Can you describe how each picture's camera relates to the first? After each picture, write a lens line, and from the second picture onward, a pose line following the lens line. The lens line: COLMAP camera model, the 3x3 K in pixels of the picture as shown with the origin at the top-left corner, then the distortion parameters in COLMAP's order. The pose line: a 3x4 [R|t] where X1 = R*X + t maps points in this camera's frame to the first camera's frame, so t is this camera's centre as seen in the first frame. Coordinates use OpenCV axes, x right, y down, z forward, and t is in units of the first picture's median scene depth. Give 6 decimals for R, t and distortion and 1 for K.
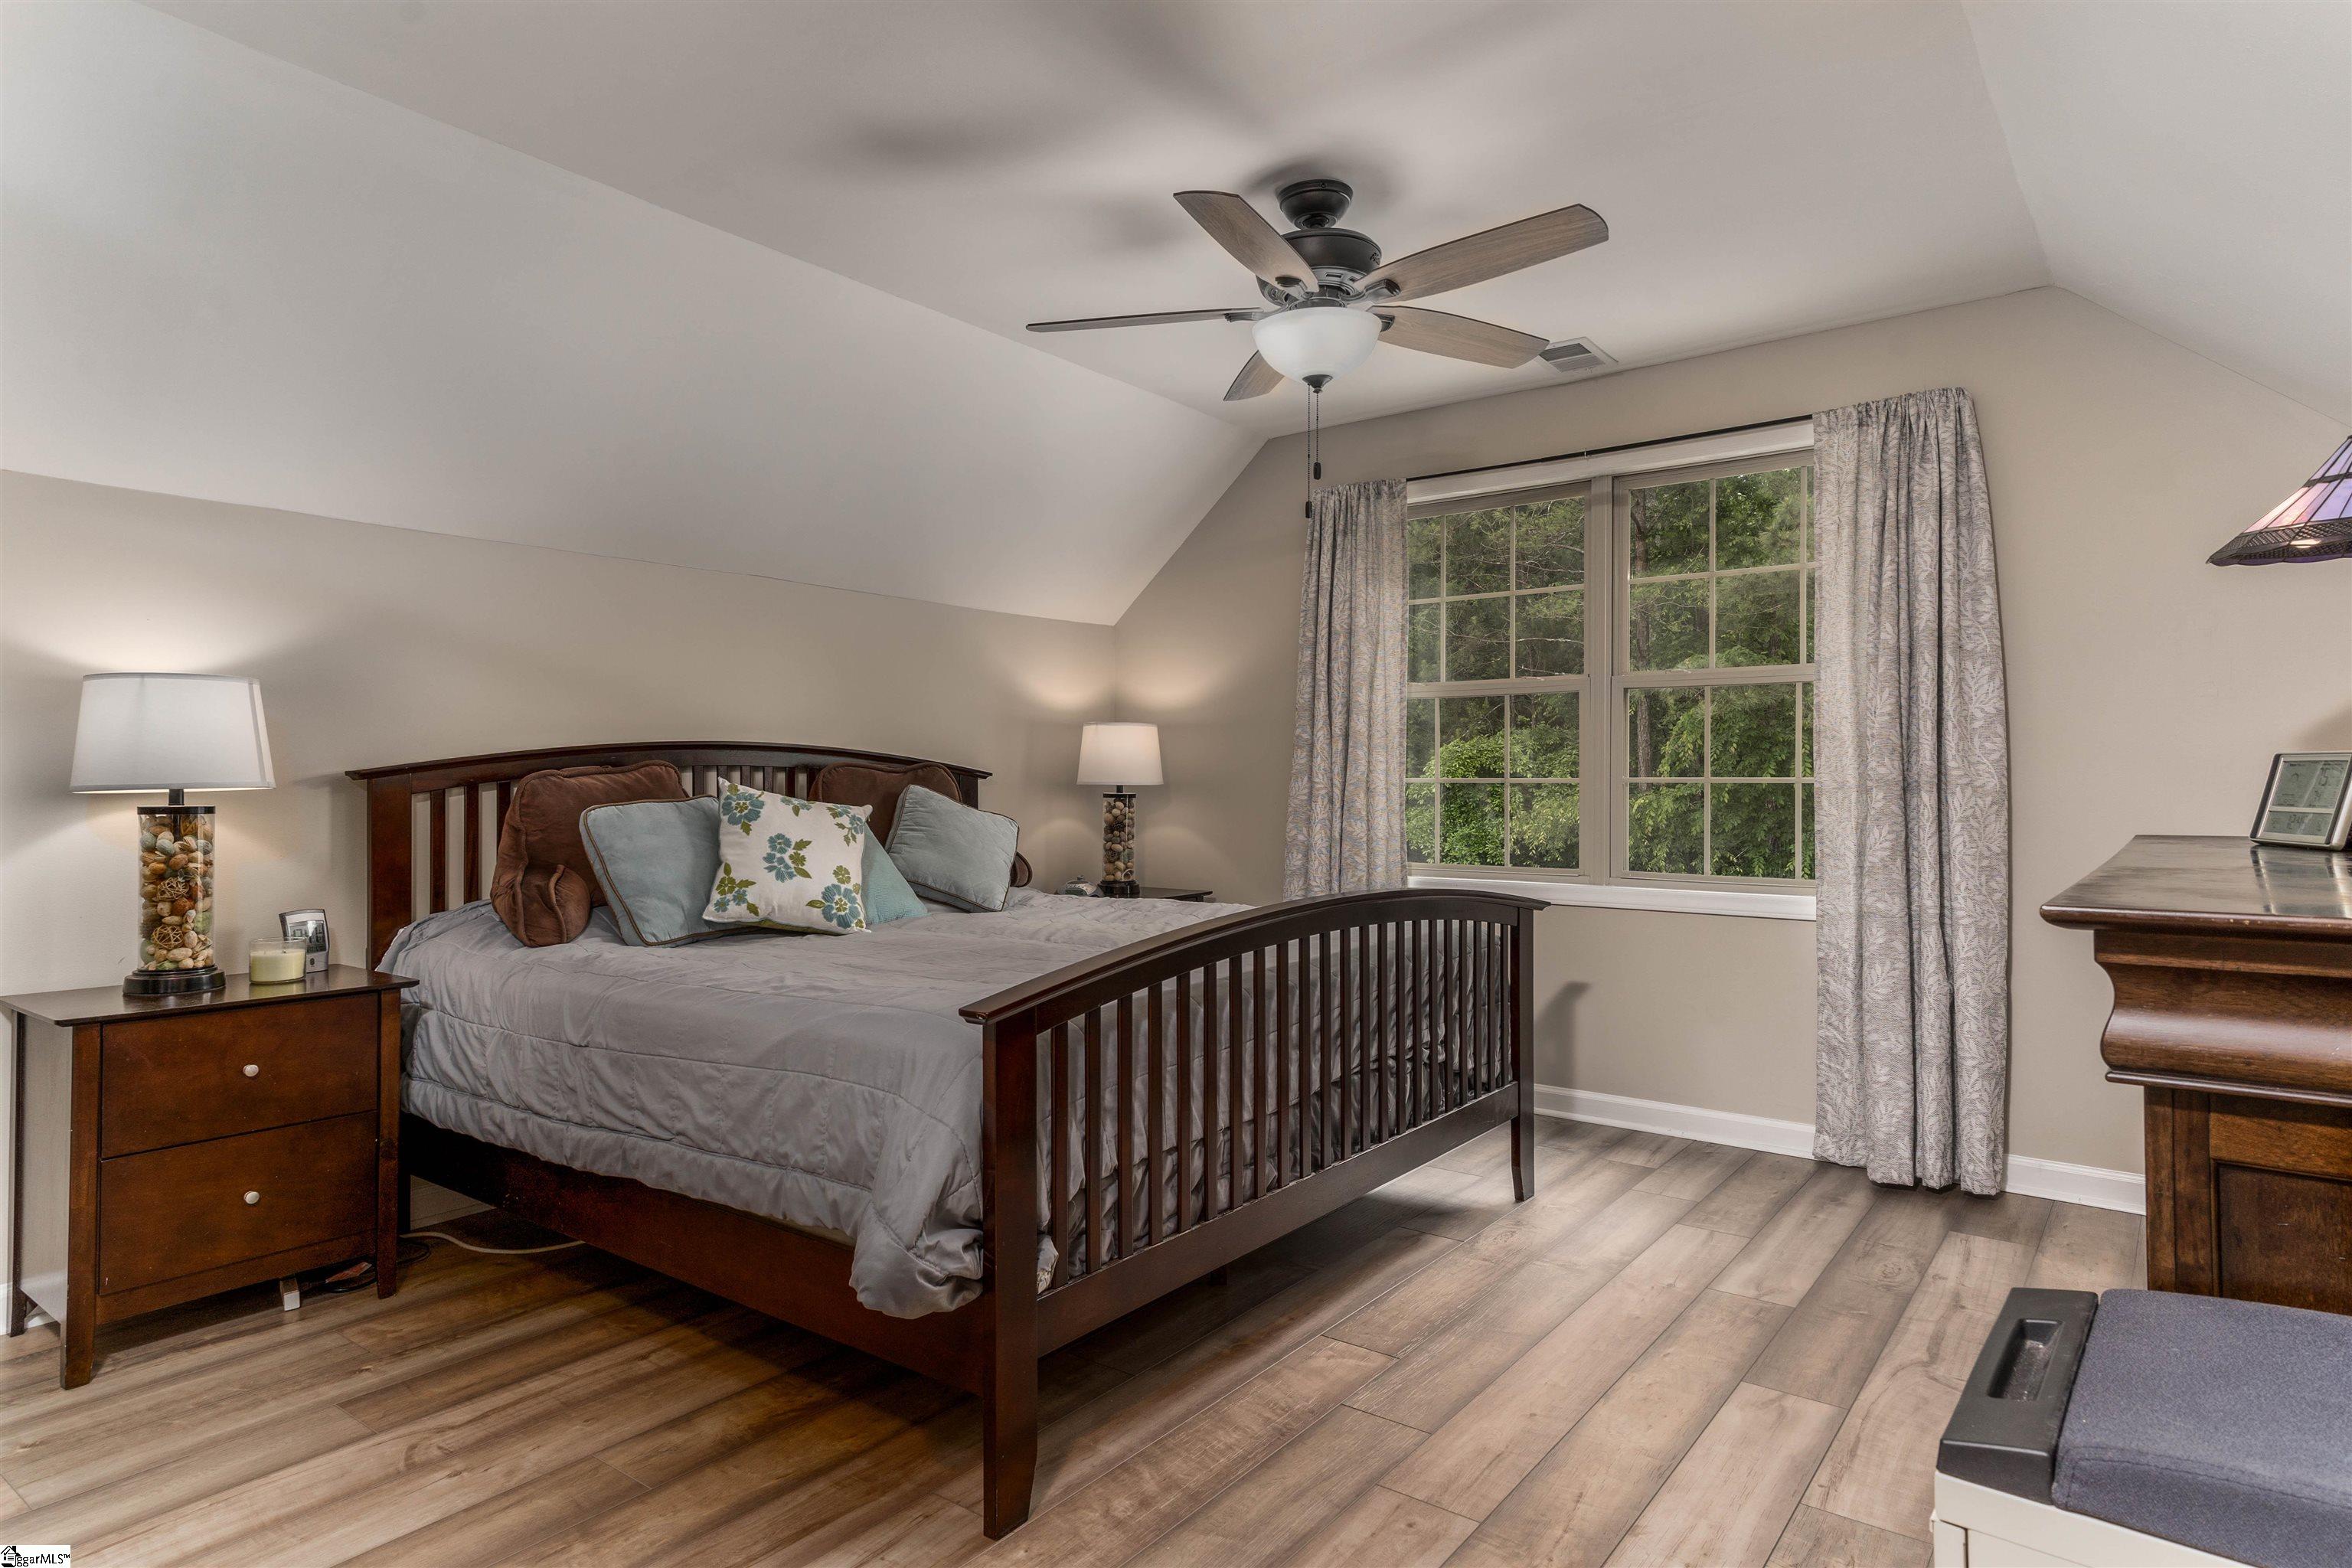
lens RADIAL K [[1307.5, 0, 1166.5], [0, 1307.5, 782.3], [0, 0, 1]] dist [0.021391, 0.000032]
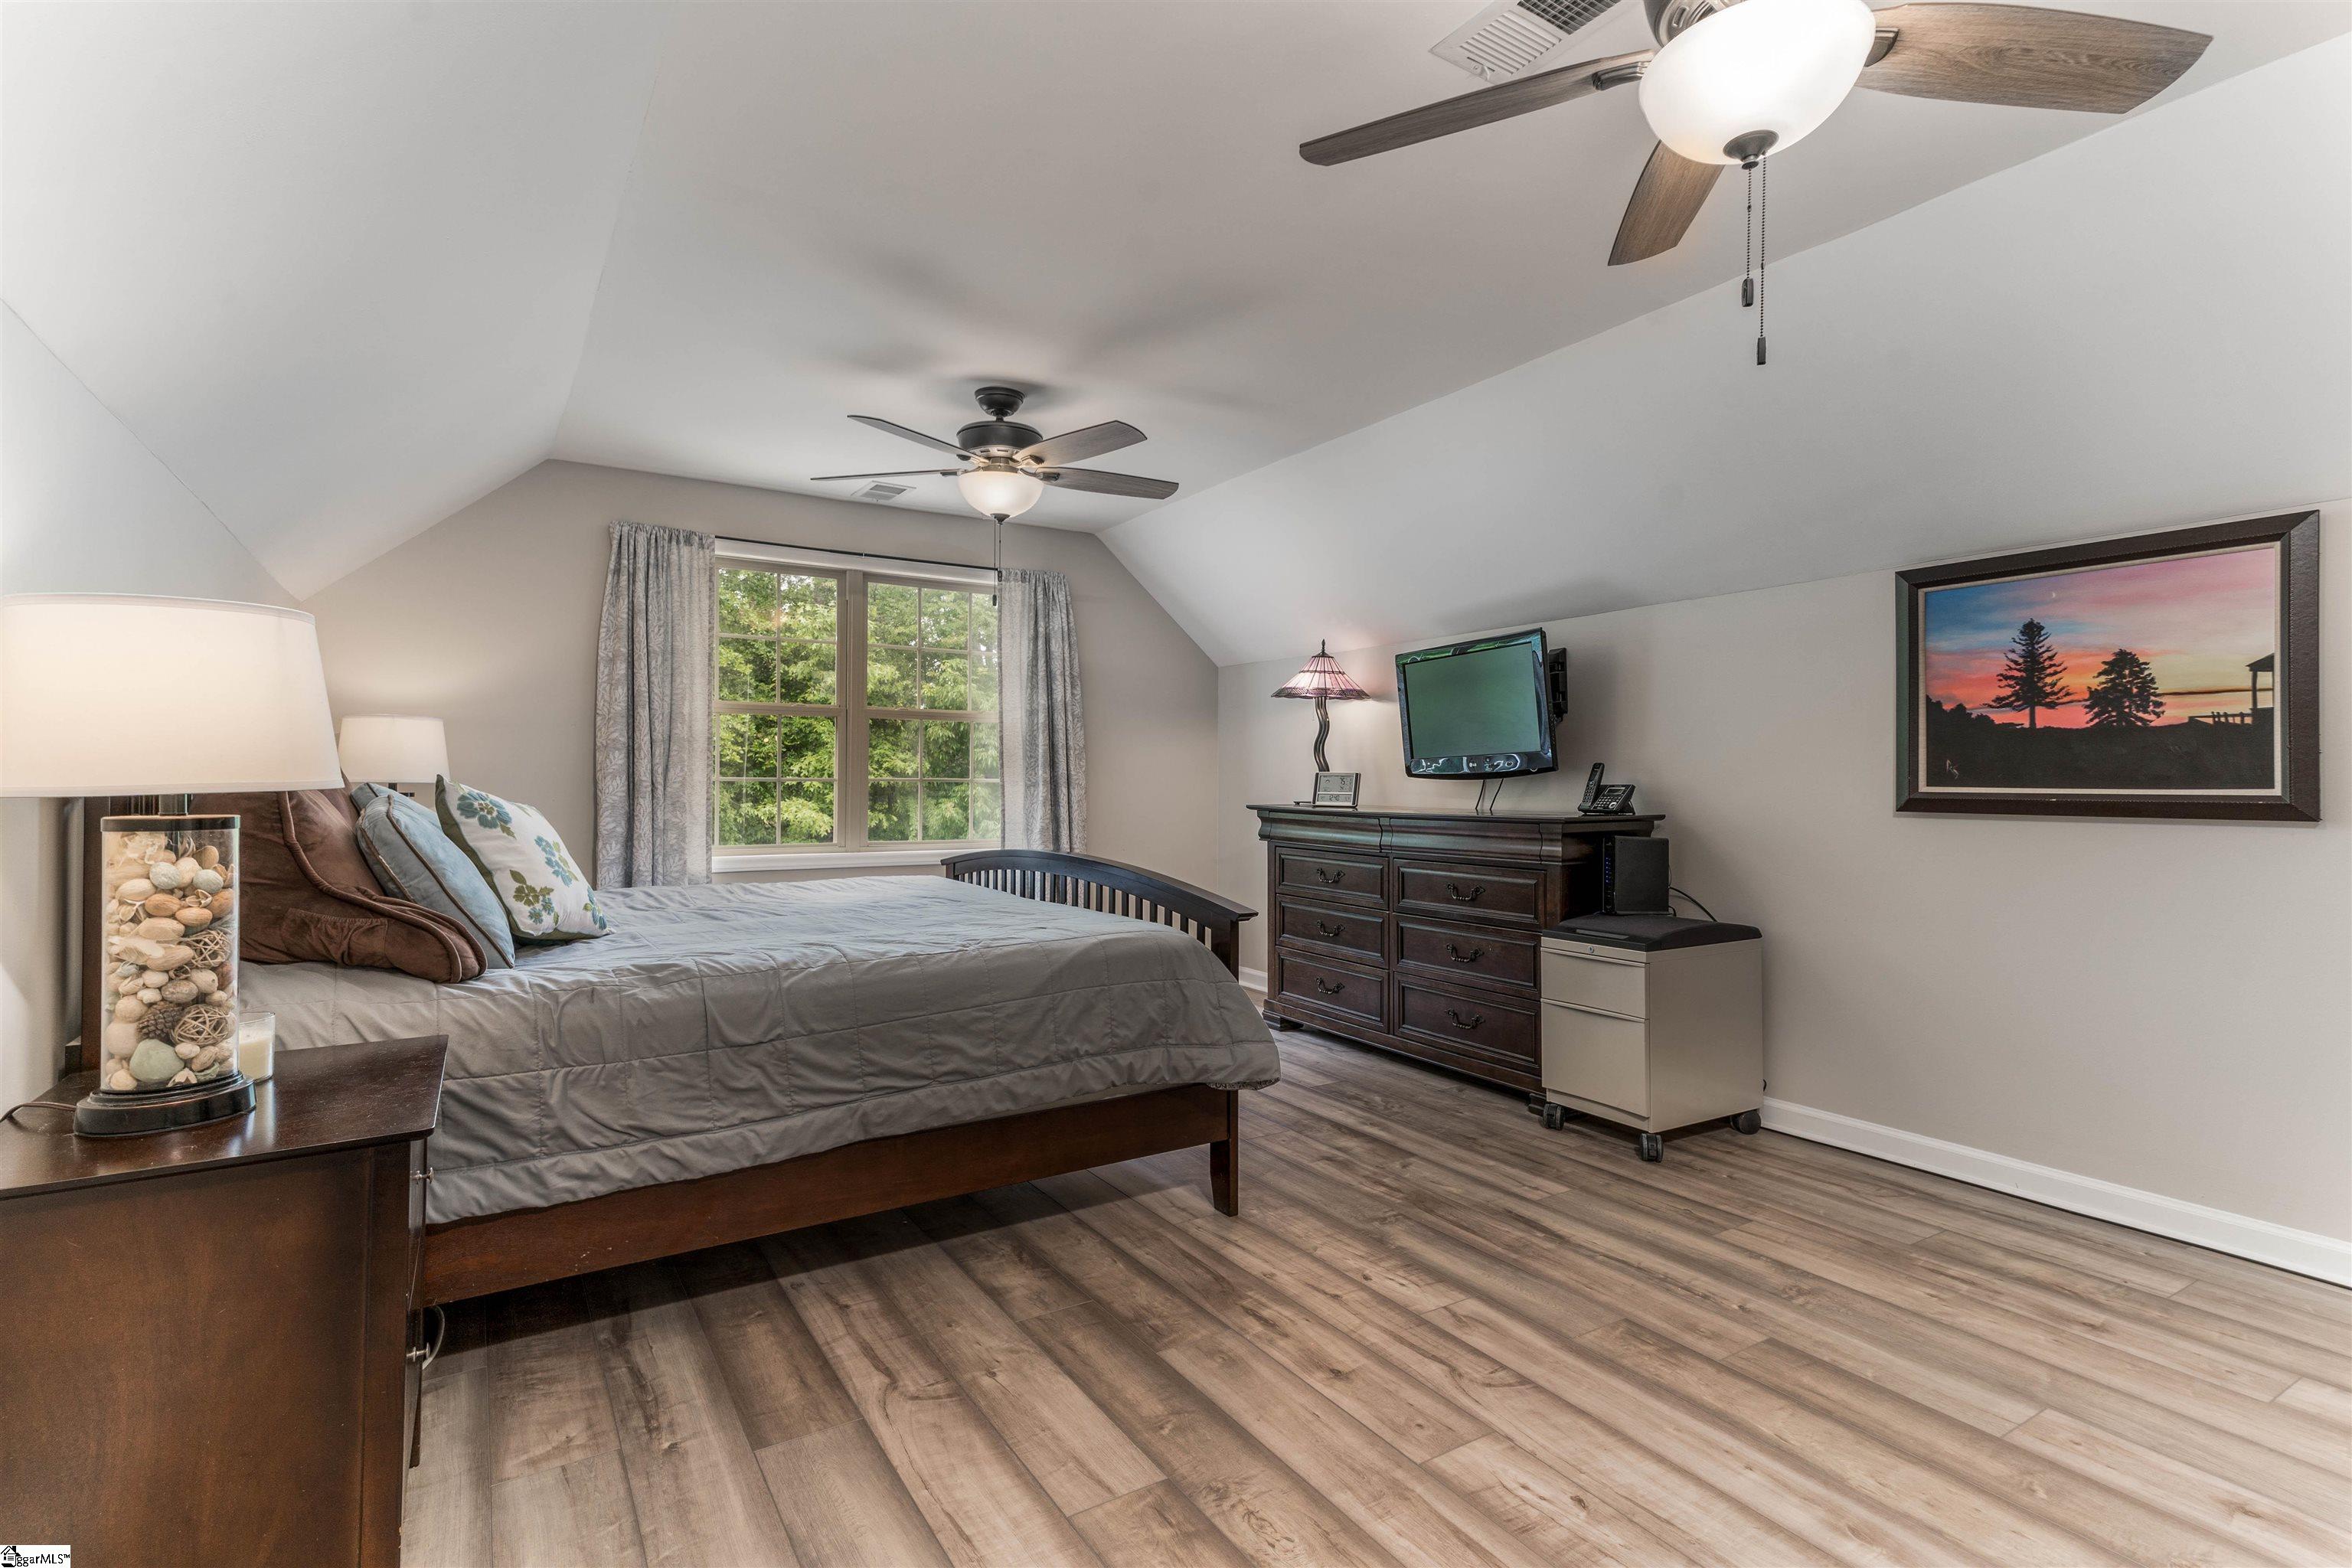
lens RADIAL K [[1118.8, 0, 1155.0], [0, 1118.8, 781.7], [0, 0, 1]] dist [0.010912, 0.000512]
pose [[0.357487, 0.004168, 0.933909, -0.901910], [-0.004412, 0.999986, -0.002774, 0.001471], [-0.933908, -0.003129, 0.357501, 0.326516]]
